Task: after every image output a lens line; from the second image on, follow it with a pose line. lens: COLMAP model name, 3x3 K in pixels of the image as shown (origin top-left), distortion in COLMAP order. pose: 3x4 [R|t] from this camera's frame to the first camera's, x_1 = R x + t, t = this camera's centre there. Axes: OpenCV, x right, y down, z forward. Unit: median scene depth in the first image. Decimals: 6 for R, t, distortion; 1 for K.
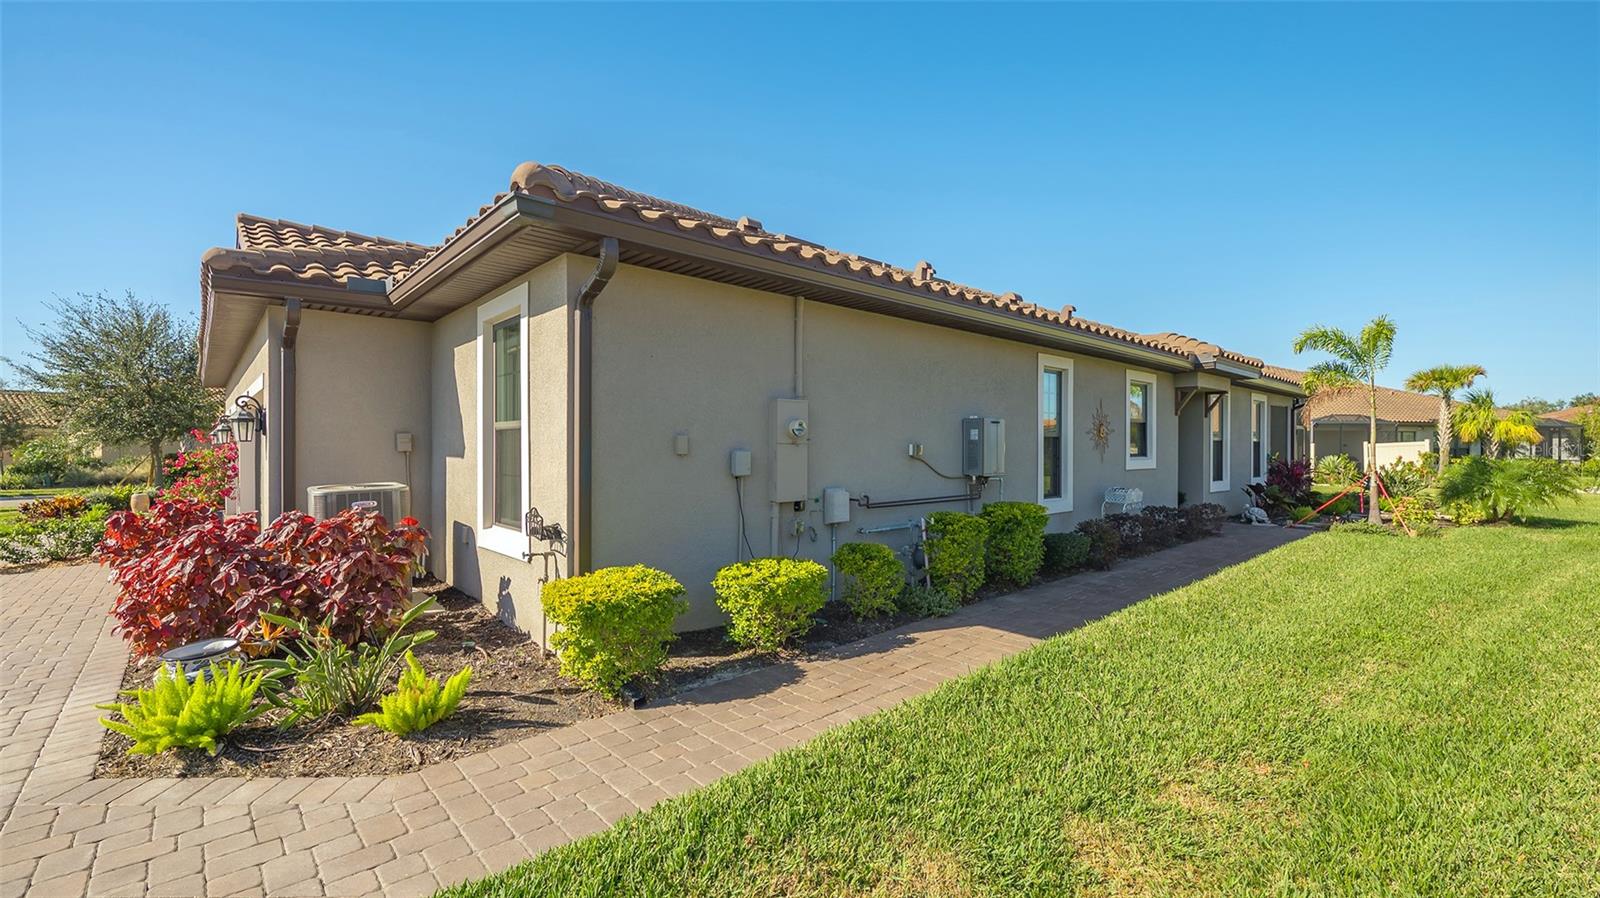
lens RADIAL K [[676.0, 0, 805.4], [0, 676.0, 449.2], [0, 0, 1]] dist [-0.003546, 0.000292]
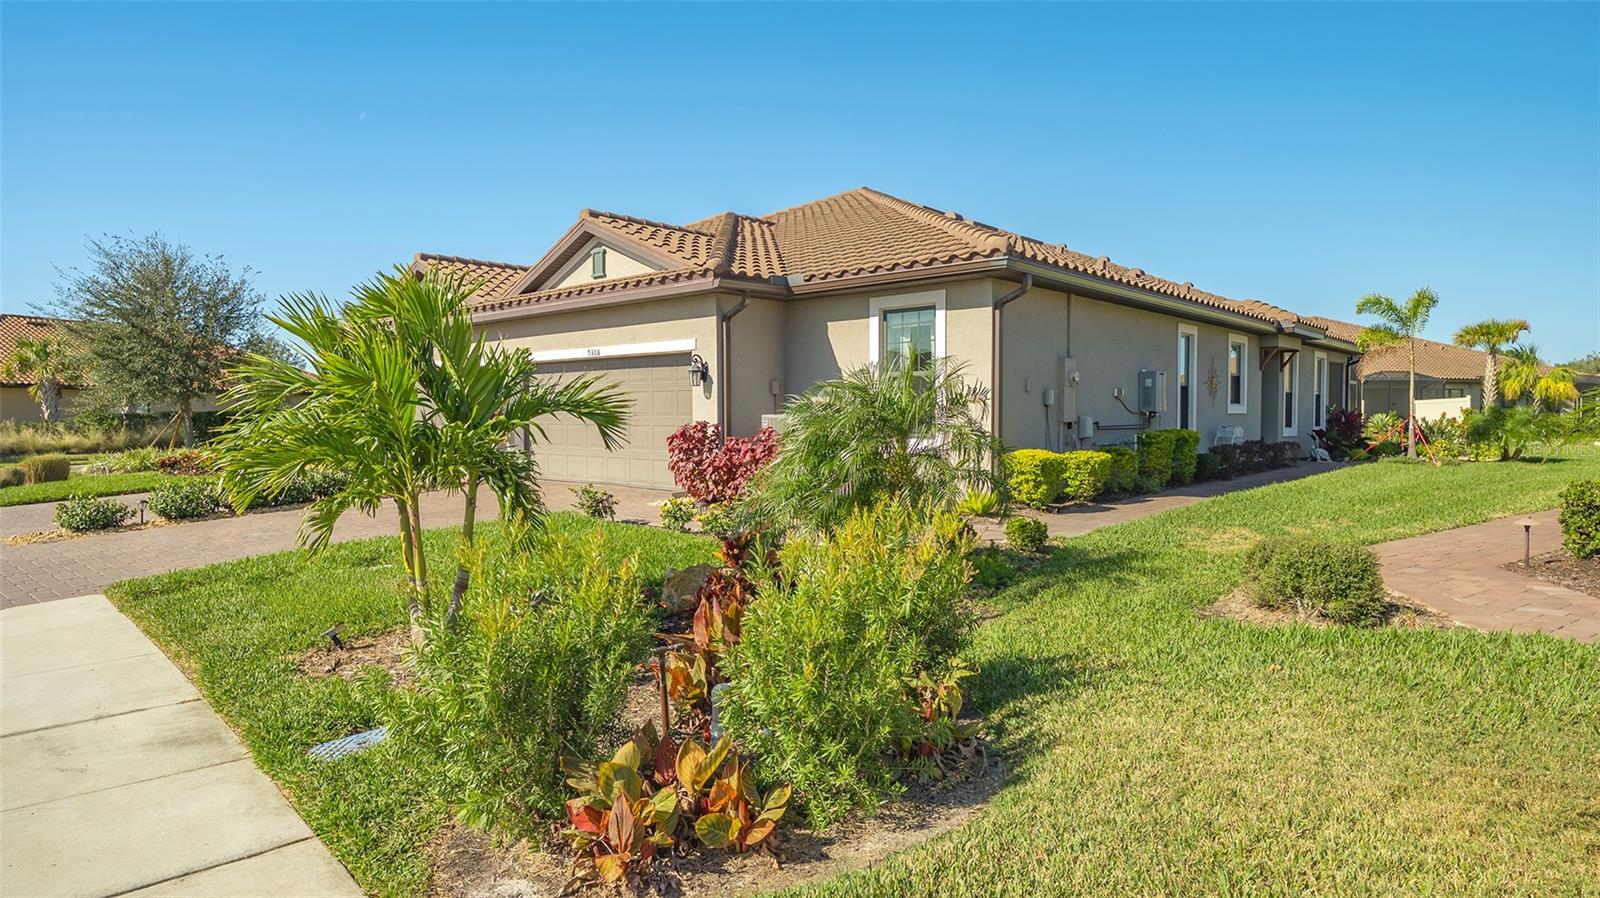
lens RADIAL K [[935.2, 0, 801.2], [0, 935.2, 456.4], [0, 0, 1]] dist [0.001879, 0.000416]
pose [[0.994074, -0.008174, 0.108401, -0.402273], [0.003856, 0.999193, 0.039984, 0.030061], [-0.108640, -0.039329, 0.993303, -0.516558]]
